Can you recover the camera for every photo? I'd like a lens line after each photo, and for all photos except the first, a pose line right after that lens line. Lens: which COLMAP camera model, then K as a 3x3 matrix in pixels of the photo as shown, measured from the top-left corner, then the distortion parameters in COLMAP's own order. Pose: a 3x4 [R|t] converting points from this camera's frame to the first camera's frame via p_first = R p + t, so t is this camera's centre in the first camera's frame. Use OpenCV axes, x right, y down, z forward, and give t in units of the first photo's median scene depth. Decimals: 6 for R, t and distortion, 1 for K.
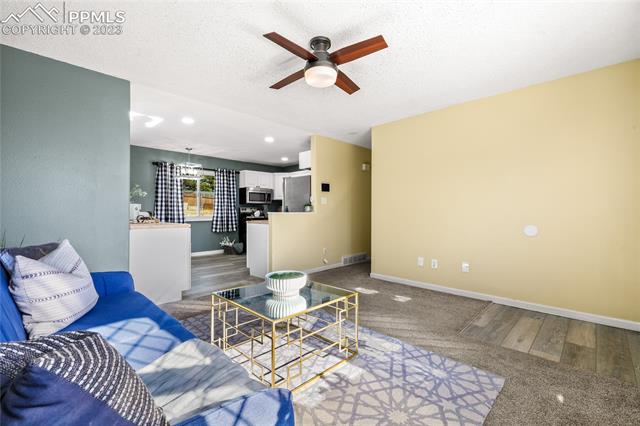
lens RADIAL K [[280.4, 0, 317.3], [0, 280.4, 212.4], [0, 0, 1]] dist [-0.011849, 0.000294]
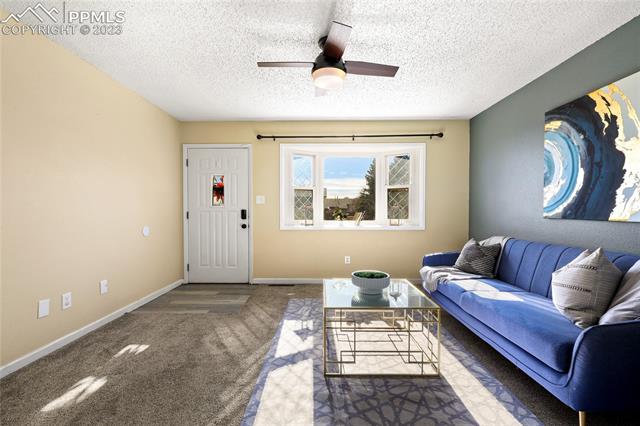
lens RADIAL K [[280.4, 0, 321.3], [0, 280.4, 213.0], [0, 0, 1]] dist [-0.011849, 0.000294]
pose [[-0.682407, -0.014322, 0.730832, -0.239858], [-0.001035, 0.999826, 0.018627, -0.015415], [-0.730972, 0.011955, -0.682303, 0.556971]]
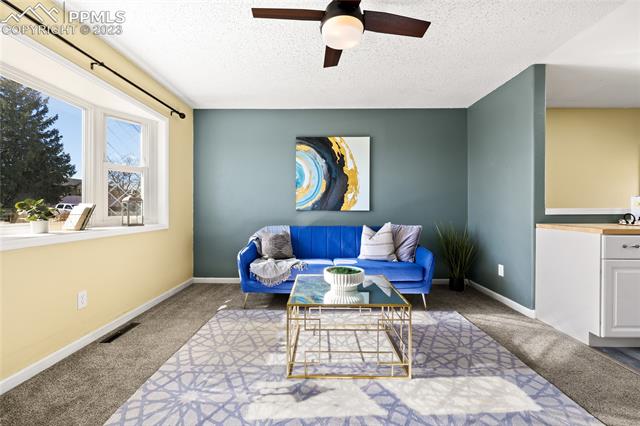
lens RADIAL K [[280.4, 0, 320.5], [0, 280.4, 212.1], [0, 0, 1]] dist [-0.011849, 0.000294]
pose [[-0.718602, -0.006465, -0.695392, 0.196091], [-0.003683, 0.999978, -0.005491, 0.005374], [0.695412, -0.001385, -0.718610, 0.498377]]
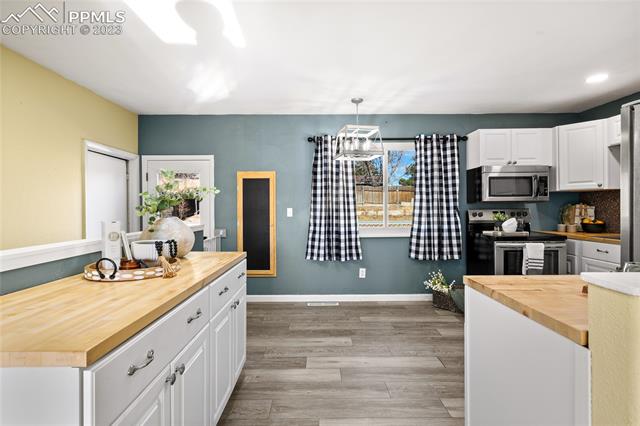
lens RADIAL K [[311.1, 0, 319.1], [0, 311.1, 209.3], [0, 0, 1]] dist [0.000687, 0.000197]
pose [[0.703296, -0.004743, -0.710881, -0.084081], [0.006352, 0.999980, -0.000388, -0.022594], [0.710869, -0.004243, 0.703312, 0.479311]]
